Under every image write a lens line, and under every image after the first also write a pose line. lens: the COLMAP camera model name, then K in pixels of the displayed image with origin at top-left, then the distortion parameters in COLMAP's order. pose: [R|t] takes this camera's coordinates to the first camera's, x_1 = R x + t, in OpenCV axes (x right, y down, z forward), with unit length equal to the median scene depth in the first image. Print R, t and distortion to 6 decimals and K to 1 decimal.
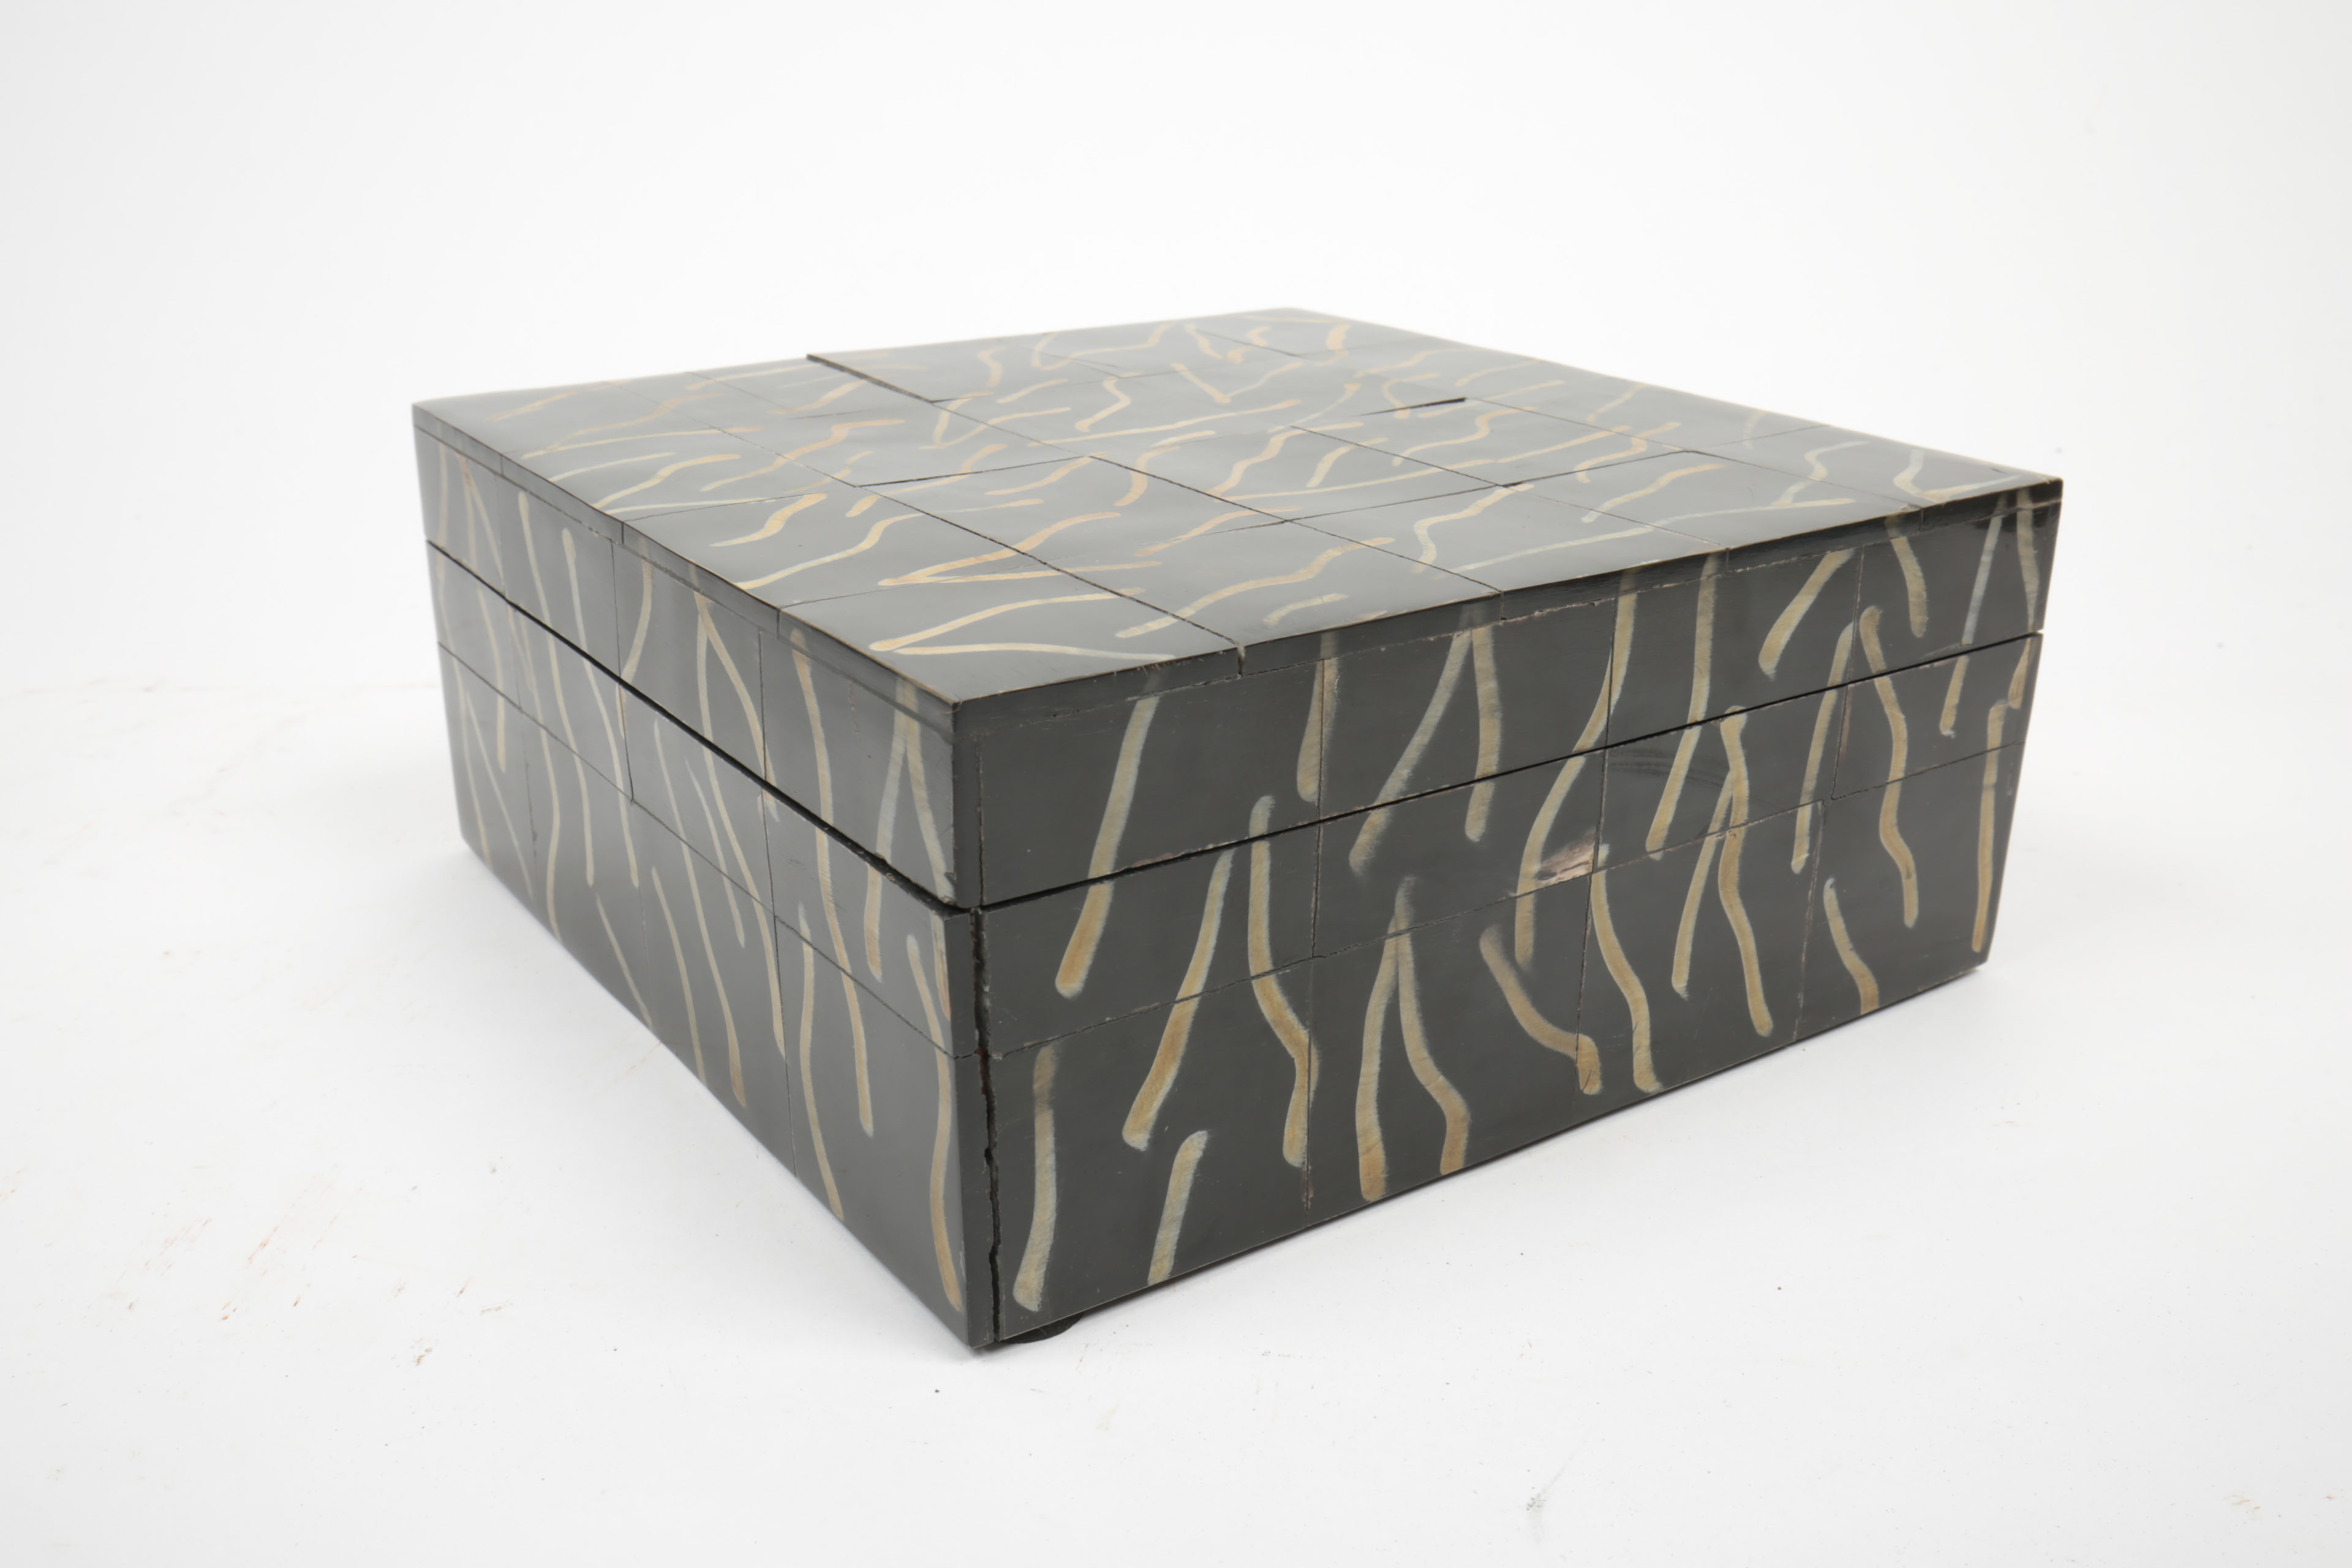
lens RADIAL K [[2221.3, 0, 1168.7], [0, 2221.3, 775.3], [0, 0, 1]] dist [0.051780, 0.000000]
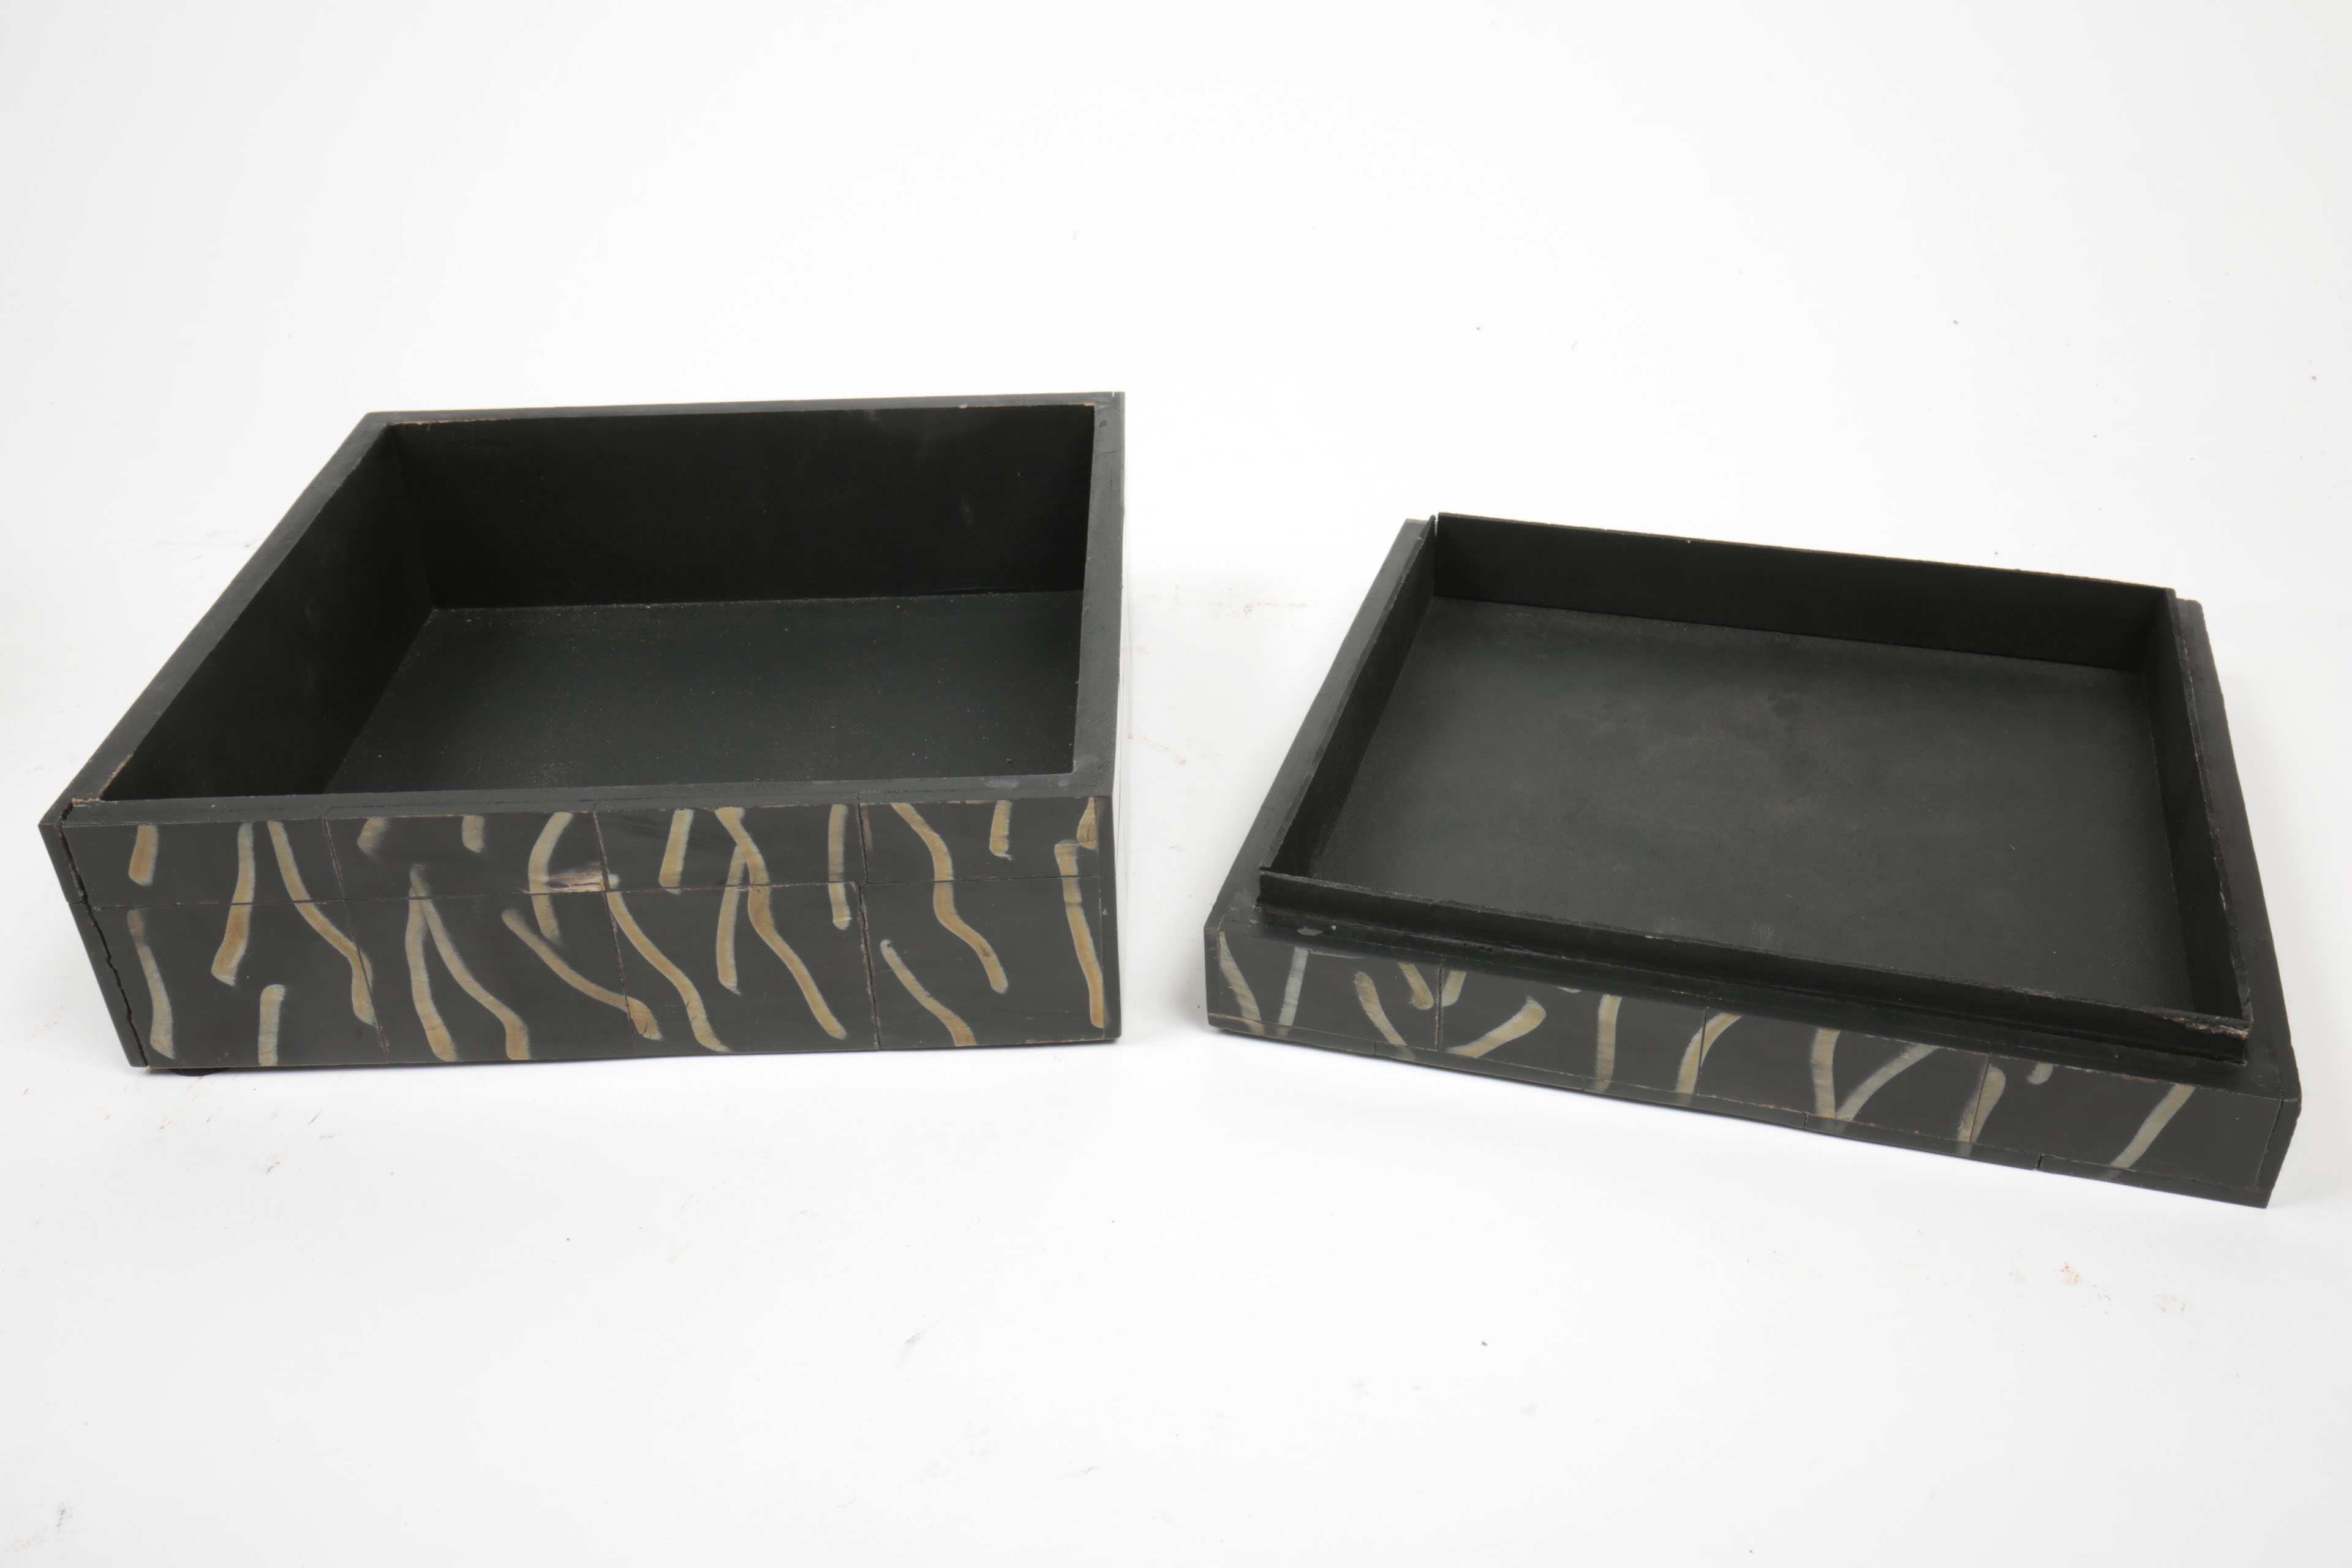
lens RADIAL K [[2221.3, 0, 1176.7], [0, 2221.3, 790.1], [0, 0, 1]] dist [0.051780, 0.000000]
pose [[0.829511, 0.270246, -0.488752, 1.165786], [-0.168384, 0.955426, 0.242502, -0.418613], [0.532501, -0.118860, 0.838042, 0.044585]]
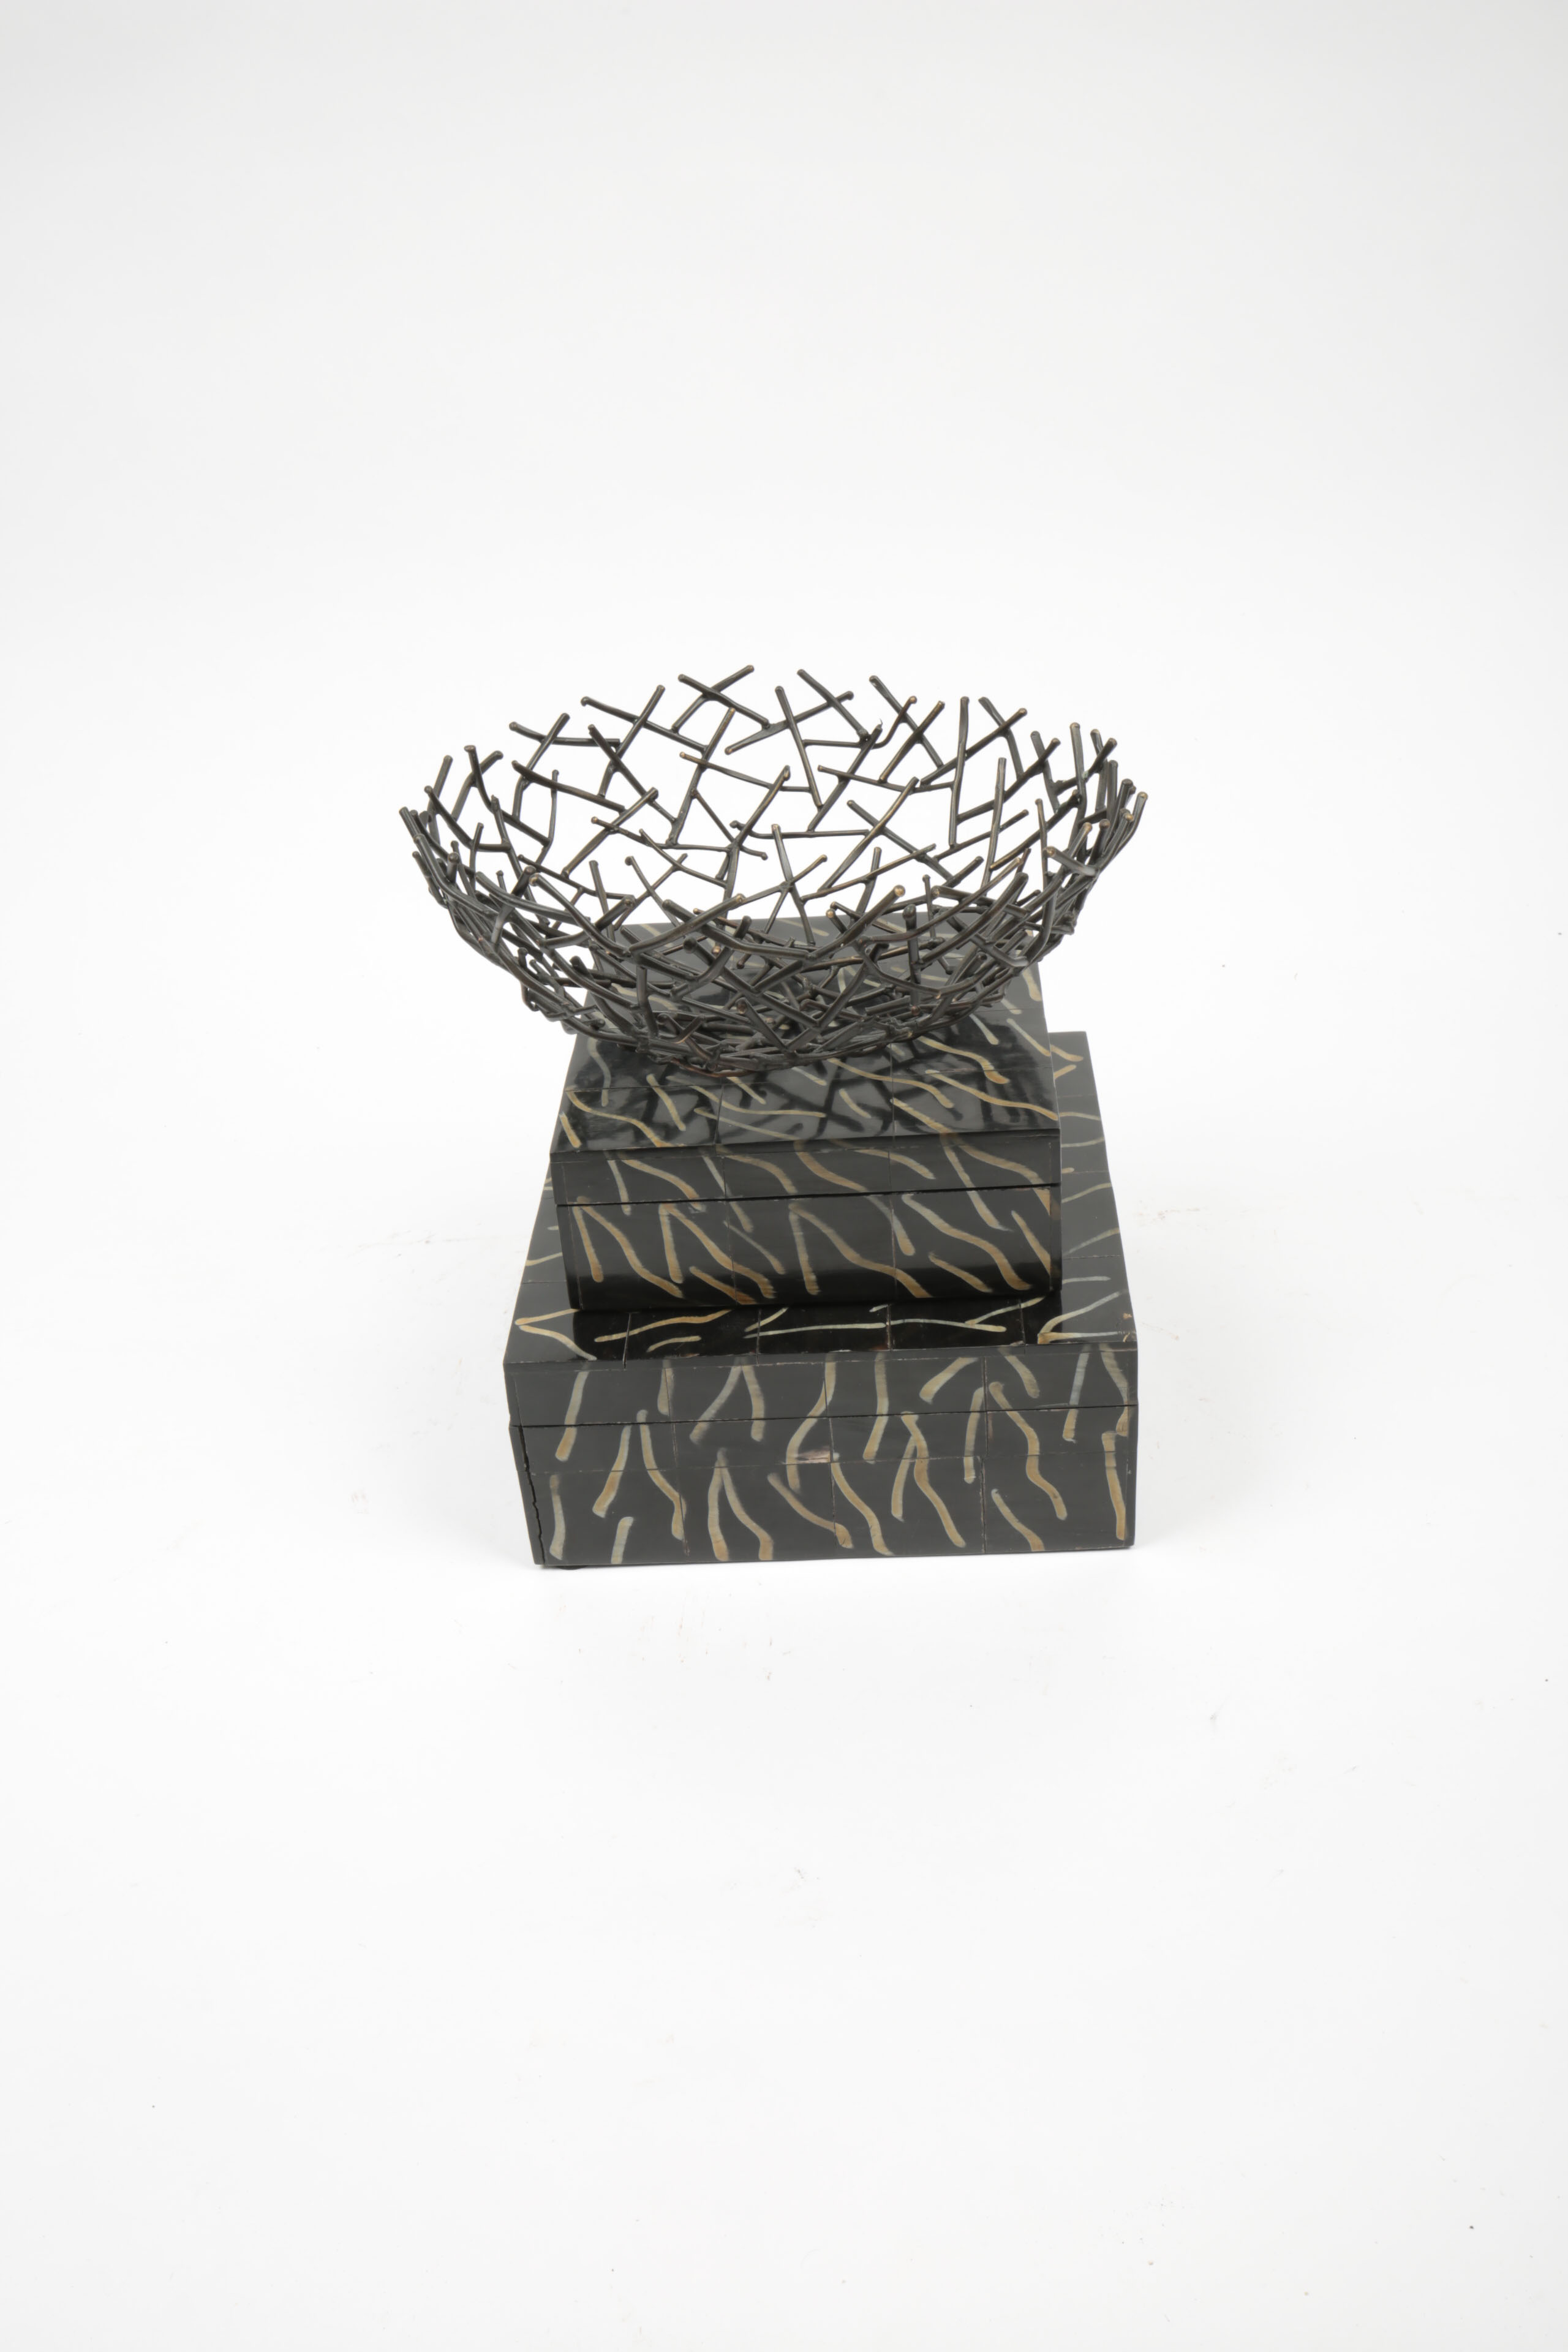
lens RADIAL K [[2221.3, 0, 786.7], [0, 2221.3, 1161.0], [0, 0, 1]] dist [0.051780, 0.000000]
pose [[0.807218, 0.257332, -0.531206, 1.324027], [-0.142086, 0.958213, 0.248273, -0.837229], [0.572897, -0.124933, 0.810050, -0.865080]]
